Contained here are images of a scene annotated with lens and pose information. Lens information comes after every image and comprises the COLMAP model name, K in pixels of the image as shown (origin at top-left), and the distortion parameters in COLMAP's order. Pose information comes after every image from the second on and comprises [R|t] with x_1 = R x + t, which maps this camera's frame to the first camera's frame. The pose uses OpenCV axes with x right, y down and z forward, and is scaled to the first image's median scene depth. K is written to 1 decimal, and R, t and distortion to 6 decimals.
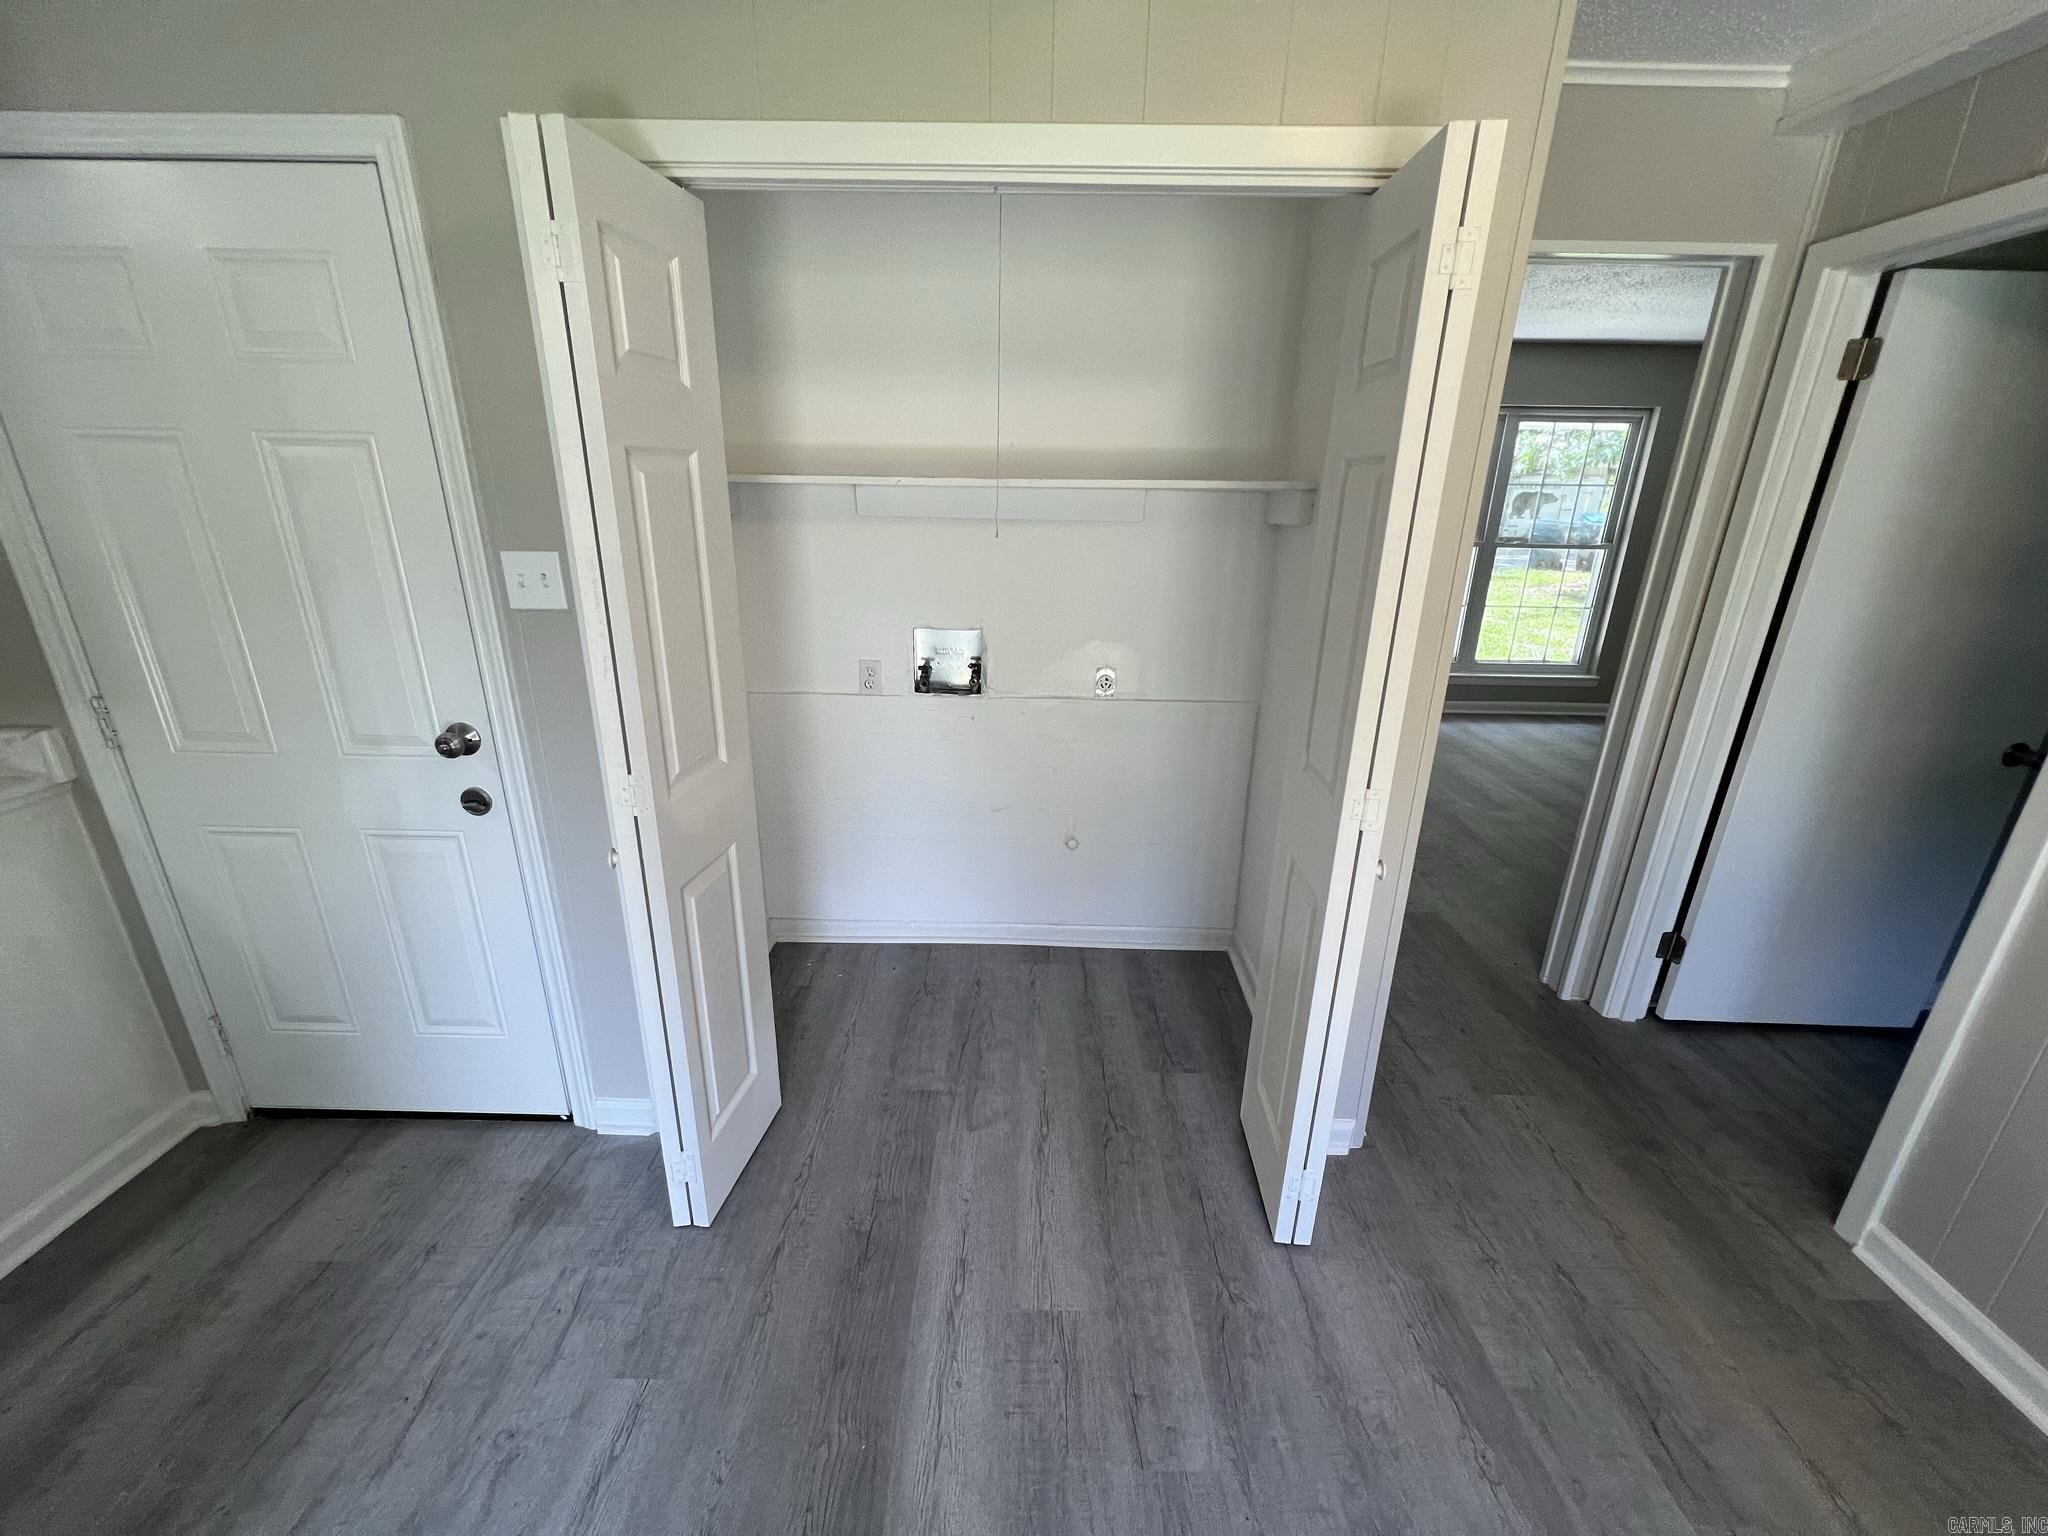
lens RADIAL K [[820.7, 0, 1018.4], [0, 820.7, 760.8], [0, 0, 1]] dist [0.000788, -0.000277]
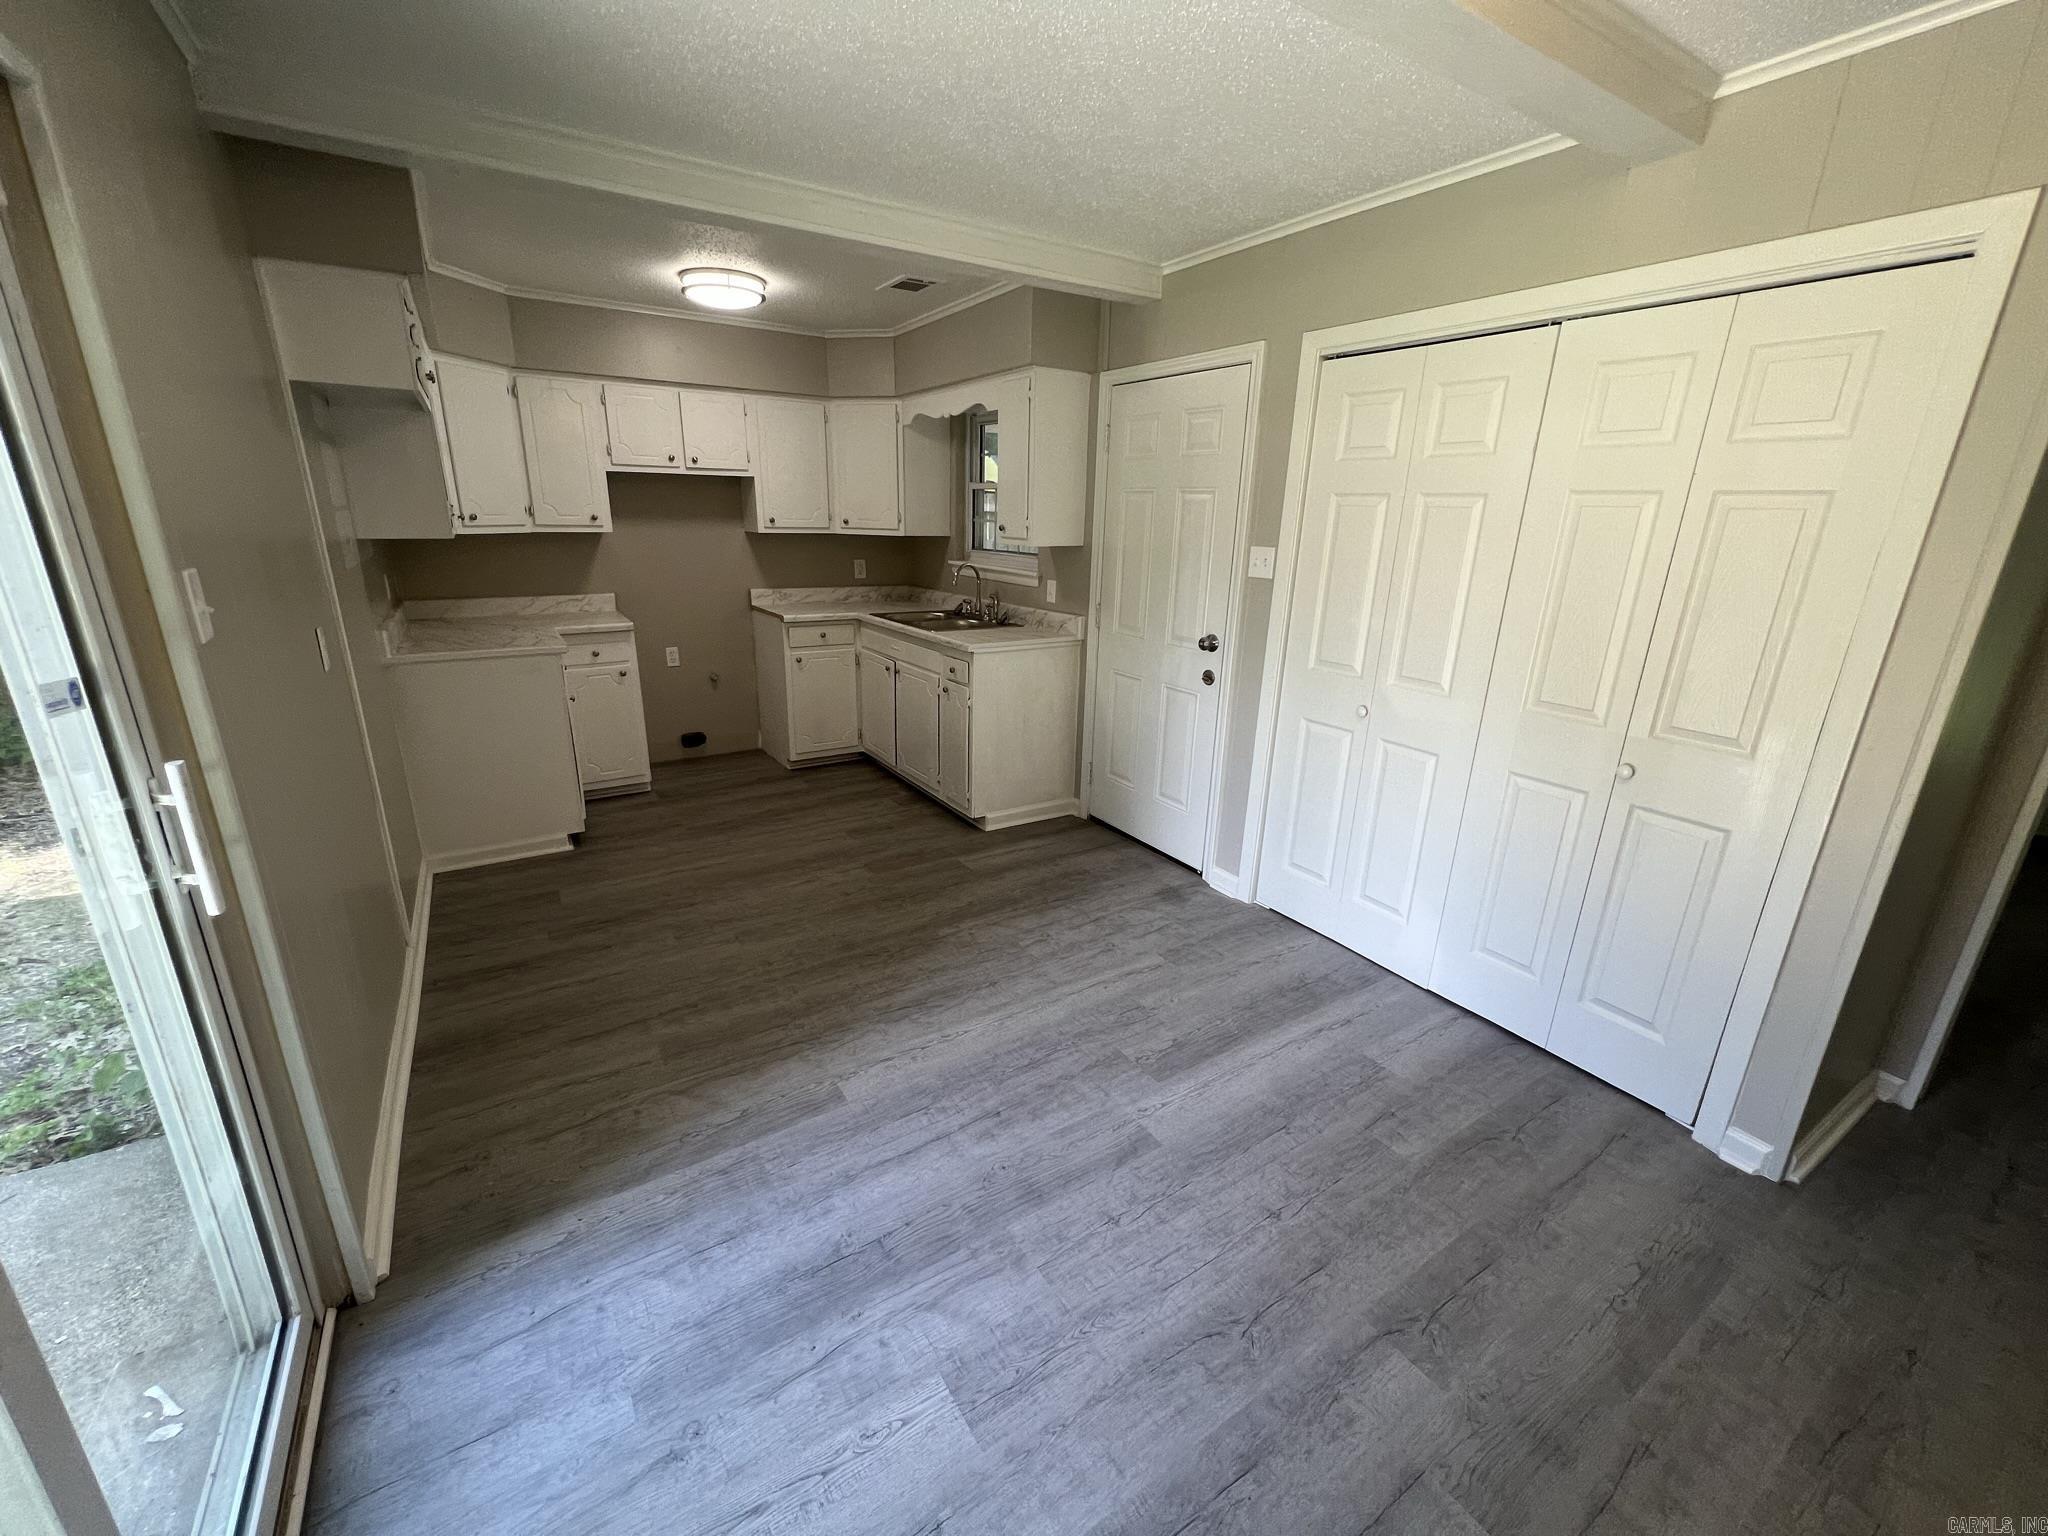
lens RADIAL K [[820.7, 0, 1018.4], [0, 820.7, 760.8], [0, 0, 1]] dist [0.000788, -0.000277]
pose [[0.547910, 0.243167, -0.800415, 0.678036], [-0.288103, 0.953136, 0.092349, 0.188877], [0.785360, 0.180003, 0.592290, -0.442381]]
